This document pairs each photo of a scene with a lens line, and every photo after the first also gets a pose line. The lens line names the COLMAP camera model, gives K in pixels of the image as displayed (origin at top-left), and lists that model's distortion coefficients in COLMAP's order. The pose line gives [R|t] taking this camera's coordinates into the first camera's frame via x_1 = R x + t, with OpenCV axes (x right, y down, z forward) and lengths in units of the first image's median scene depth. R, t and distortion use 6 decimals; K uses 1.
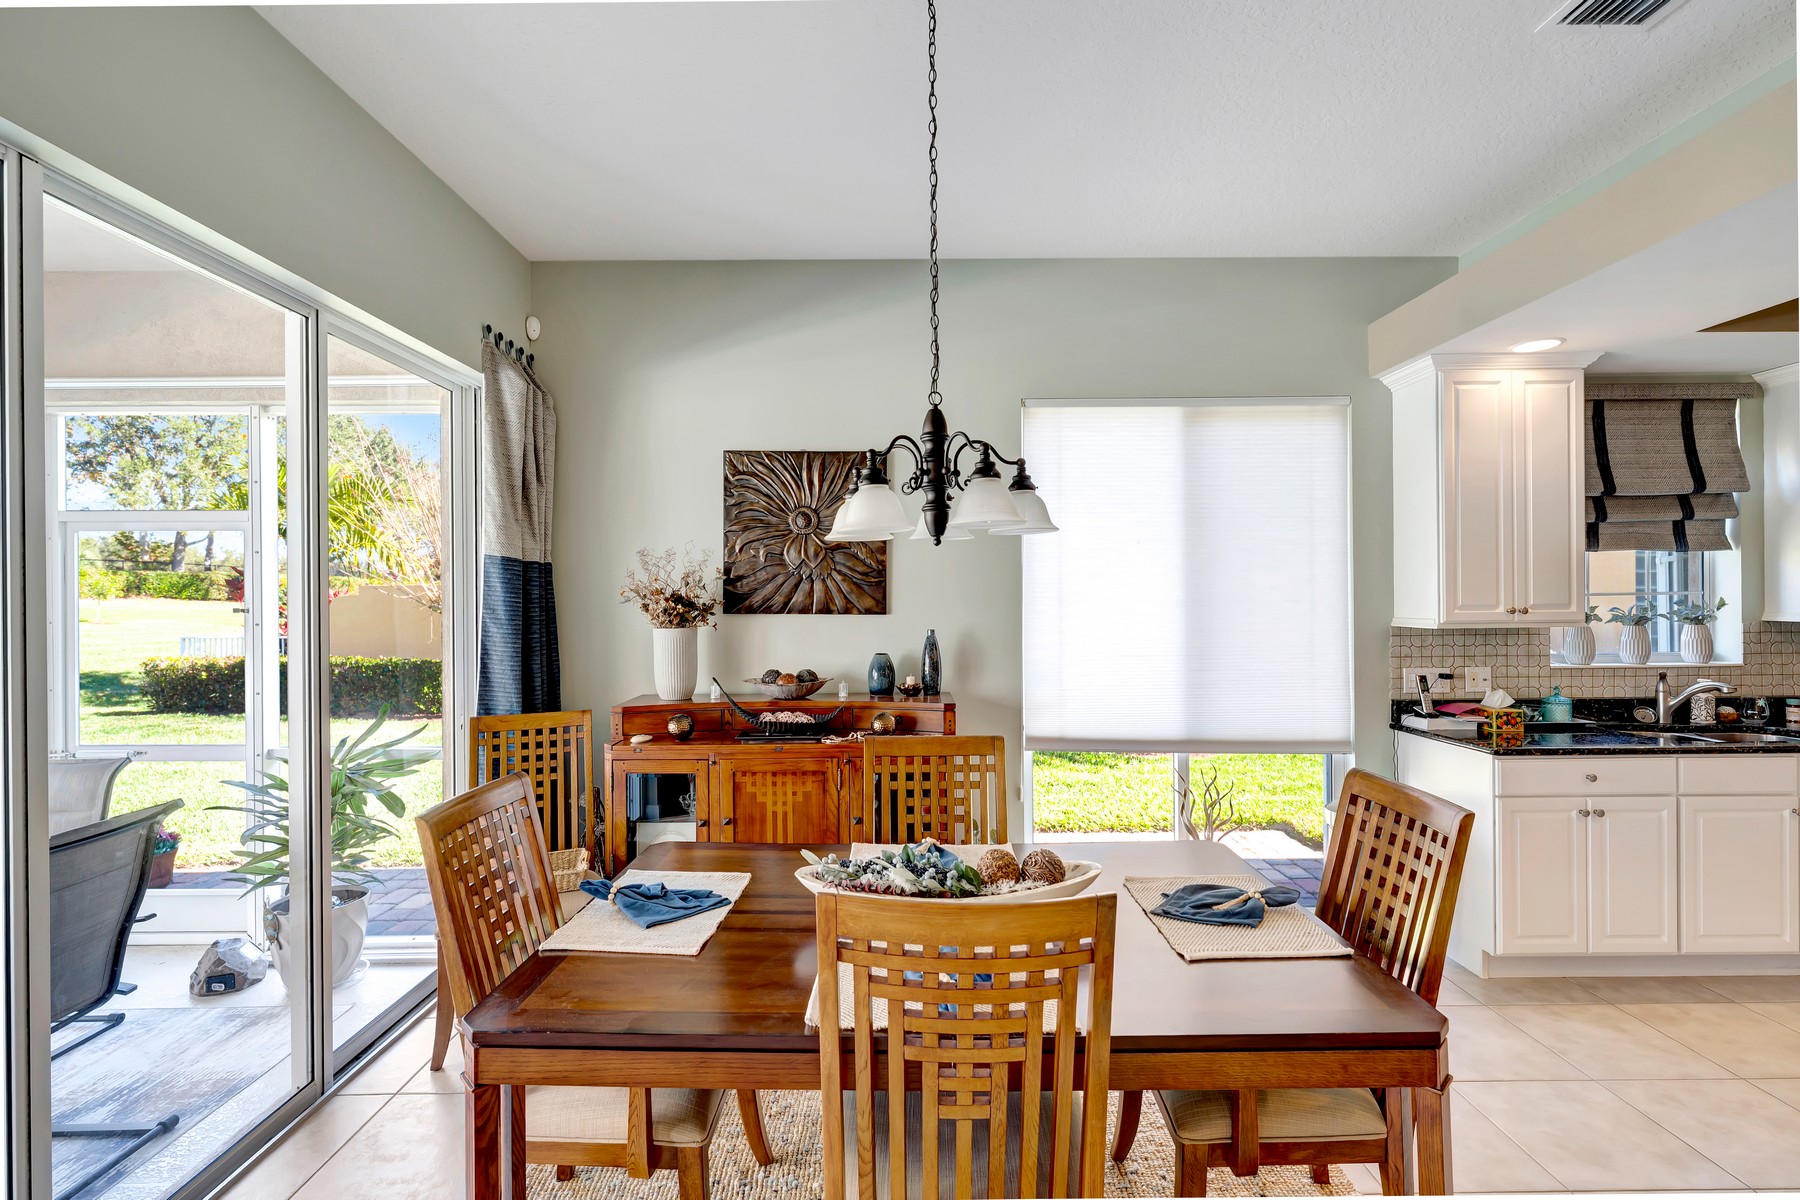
lens RADIAL K [[787.9, 0, 901.8], [0, 787.9, 601.4], [0, 0, 1]] dist [-0.019380, -0.000276]
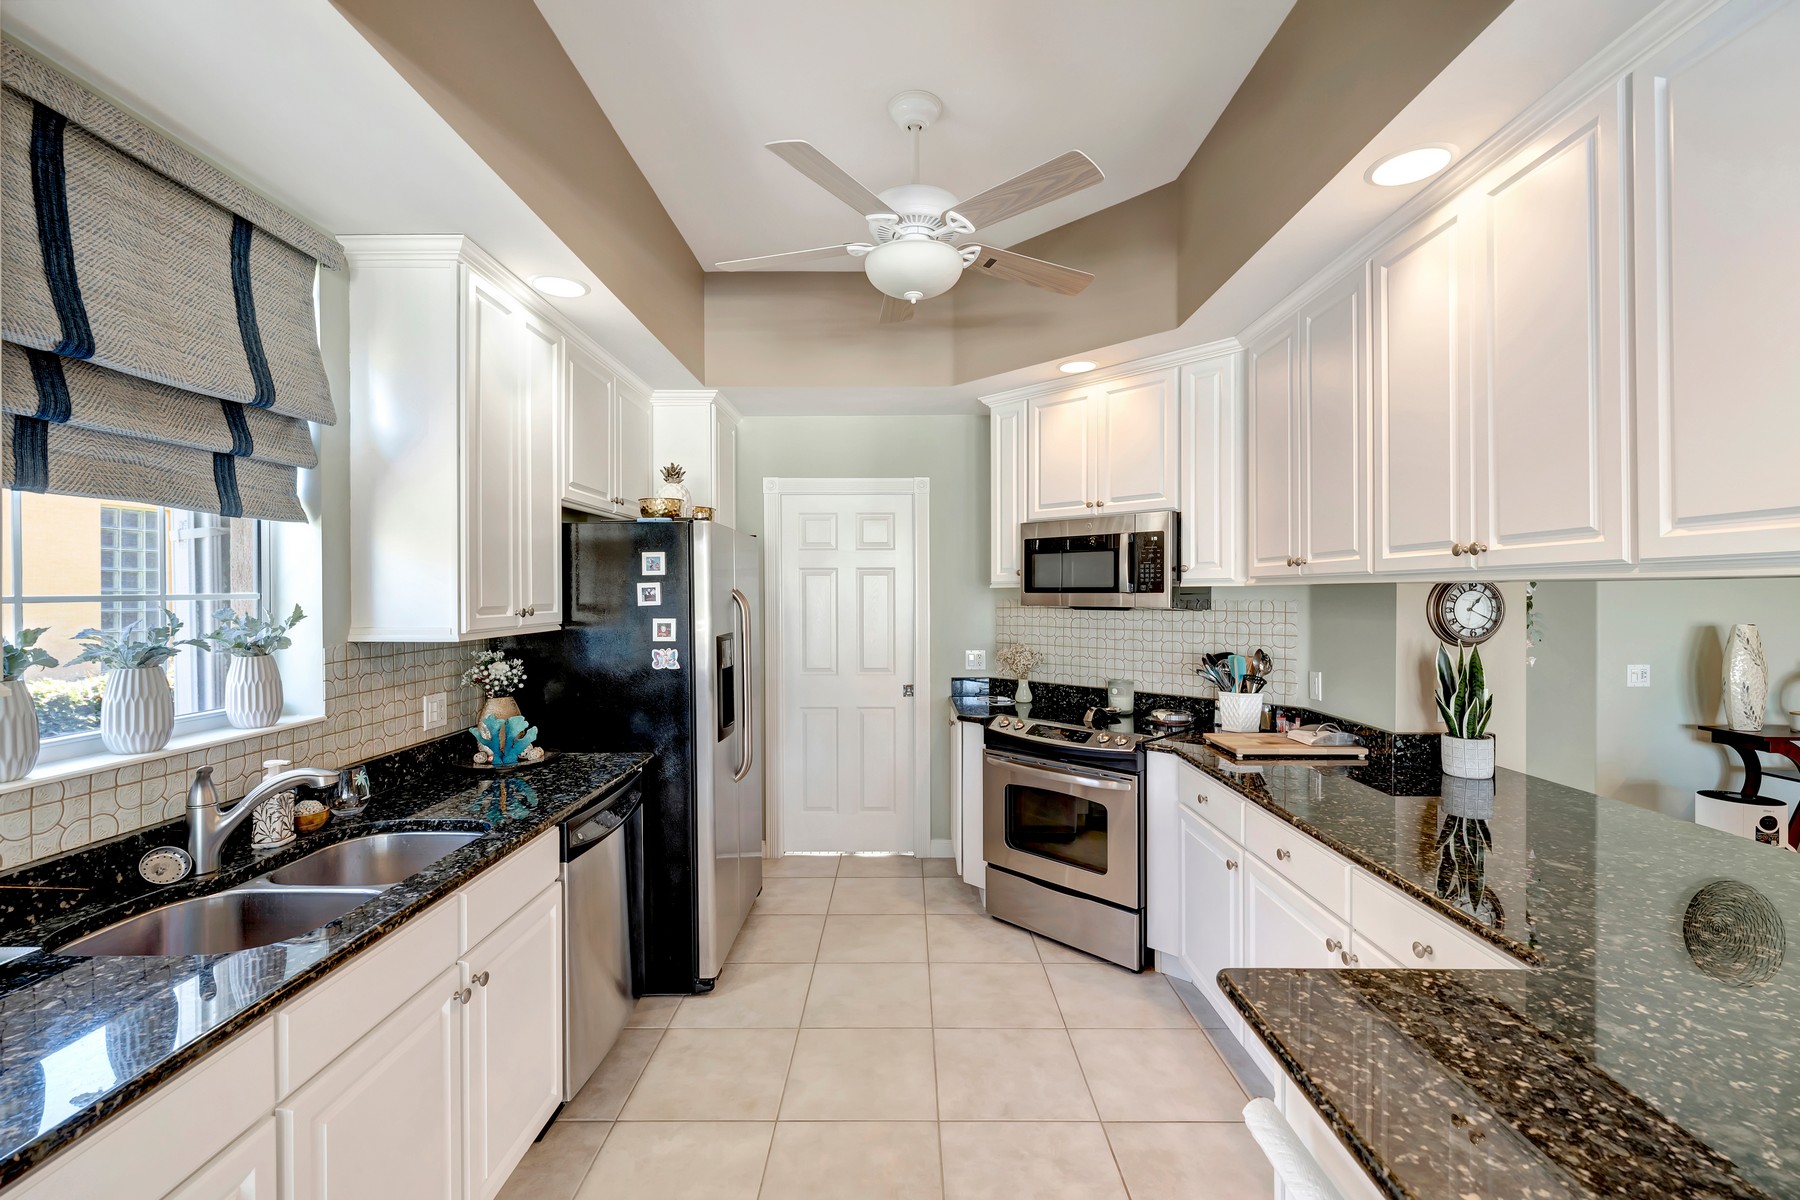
lens RADIAL K [[790.8, 0, 905.2], [0, 790.8, 599.0], [0, 0, 1]] dist [-0.005049, -0.000810]
pose [[0.011026, 0.001481, 0.999938, 0.495730], [0.005714, 0.999982, -0.001544, -0.005677], [-0.999923, 0.005730, 0.011018, 0.549958]]
